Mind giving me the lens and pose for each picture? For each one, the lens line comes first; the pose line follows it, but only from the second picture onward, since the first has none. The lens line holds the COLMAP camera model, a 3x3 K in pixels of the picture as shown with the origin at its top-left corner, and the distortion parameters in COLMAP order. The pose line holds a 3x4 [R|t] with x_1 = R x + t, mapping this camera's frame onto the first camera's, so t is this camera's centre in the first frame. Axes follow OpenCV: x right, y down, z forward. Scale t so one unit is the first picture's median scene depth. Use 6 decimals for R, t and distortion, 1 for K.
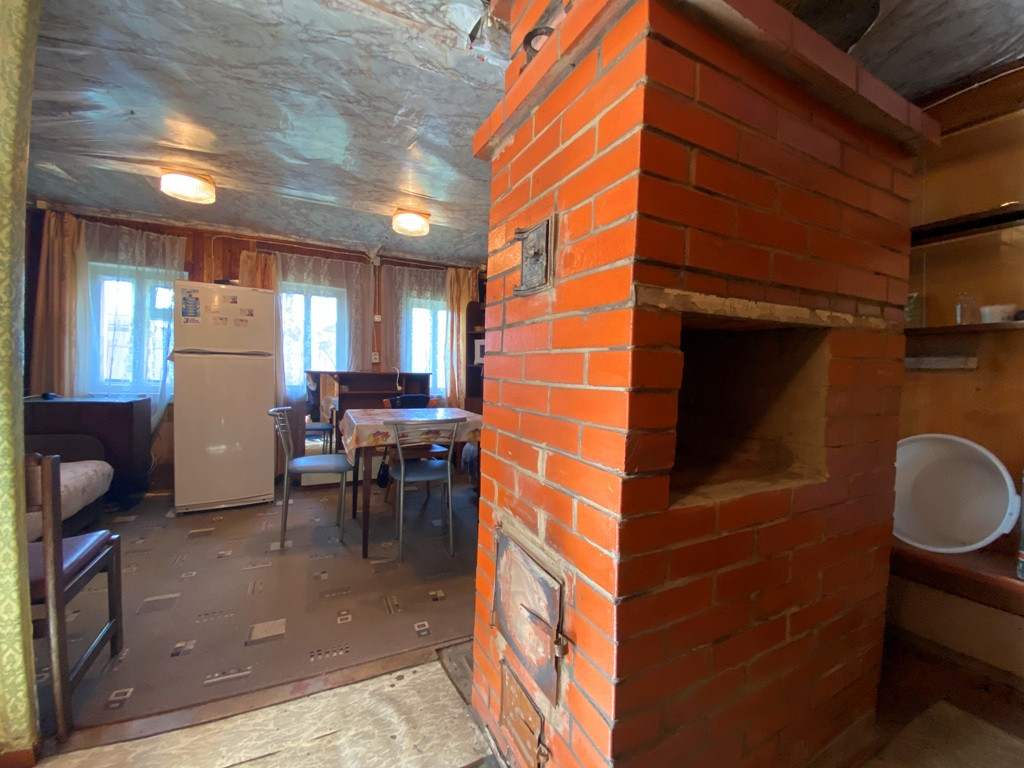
lens RADIAL K [[424.6, 0, 512.0], [0, 424.6, 384.0], [0, 0, 1]] dist [0.003001, -0.014001]
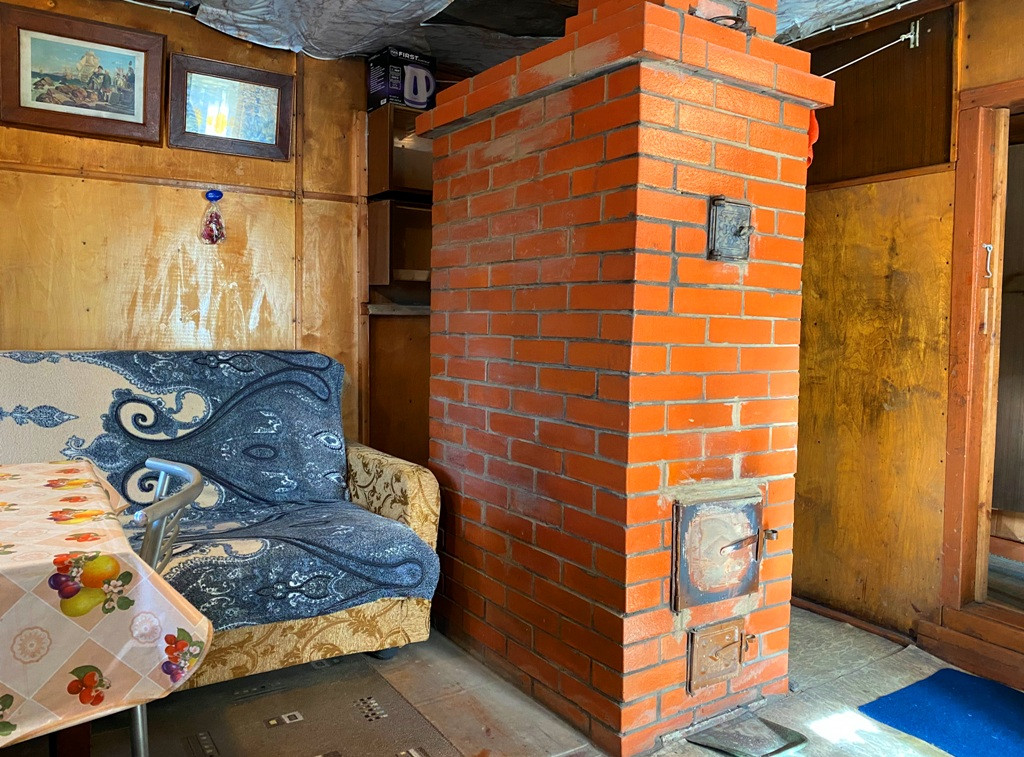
lens RADIAL K [[790.6, 0, 511.0], [0, 790.6, 369.1], [0, 0, 1]] dist [0.053219, -0.069797]
pose [[-0.131155, -0.086175, 0.987609, -0.644382], [0.003986, 0.996161, 0.087450, -0.041332], [-0.991354, 0.015406, -0.130308, 0.617880]]
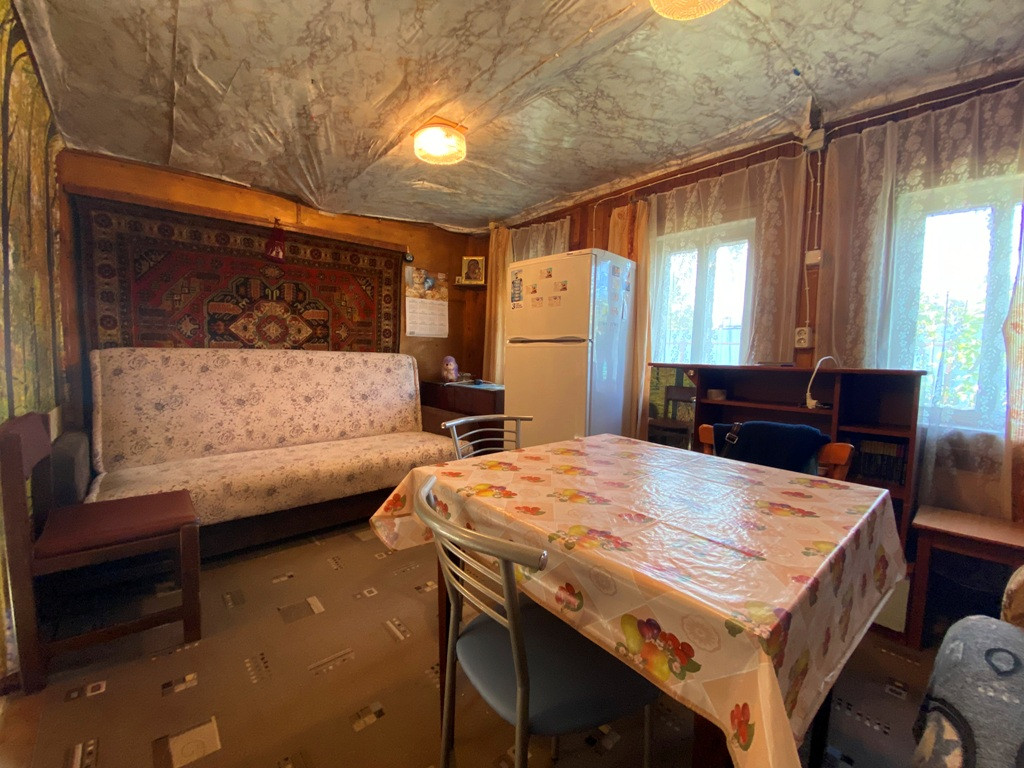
lens RADIAL K [[413.8, 0, 511.1], [0, 413.8, 384.0], [0, 0, 1]] dist [0.031404, -0.026123]
pose [[0.266829, 0.051833, -0.962349, 0.086414], [-0.039879, 0.998291, 0.042711, -0.020476], [0.962919, 0.026981, 0.268440, 0.724861]]
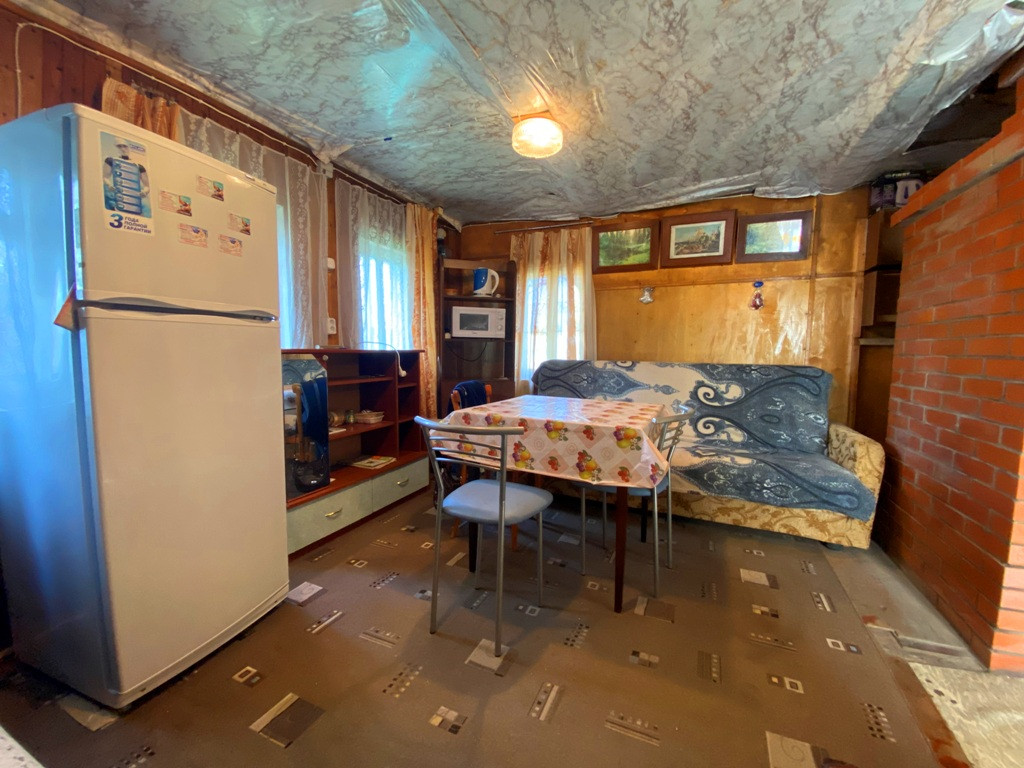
lens RADIAL K [[424.6, 0, 512.0], [0, 424.6, 384.0], [0, 0, 1]] dist [0.003001, -0.014001]
pose [[0.764843, -0.065597, 0.640868, -0.713910], [0.022035, 0.996884, 0.075740, -0.024439], [-0.643839, -0.043807, 0.763906, 0.456122]]
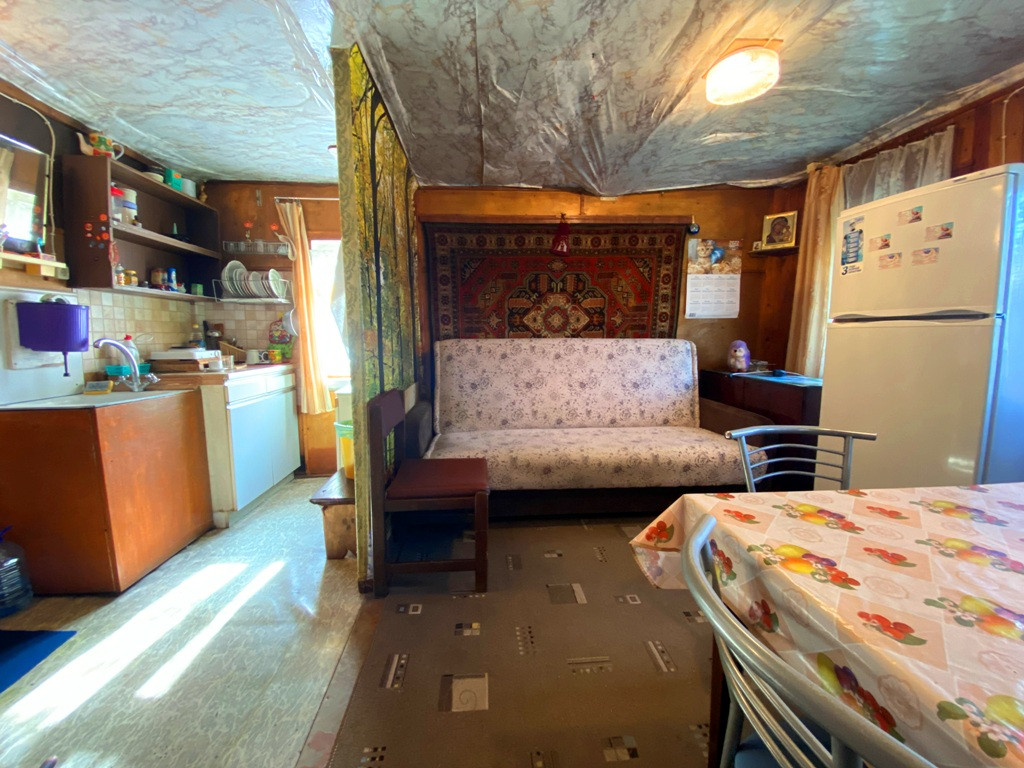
lens RADIAL K [[413.8, 0, 511.1], [0, 413.8, 384.0], [0, 0, 1]] dist [0.031404, -0.026123]
pose [[-0.364093, 0.089113, -0.927090, 0.022737], [-0.030578, 0.993732, 0.107528, -0.029651], [0.930861, 0.067499, -0.359086, 0.728938]]
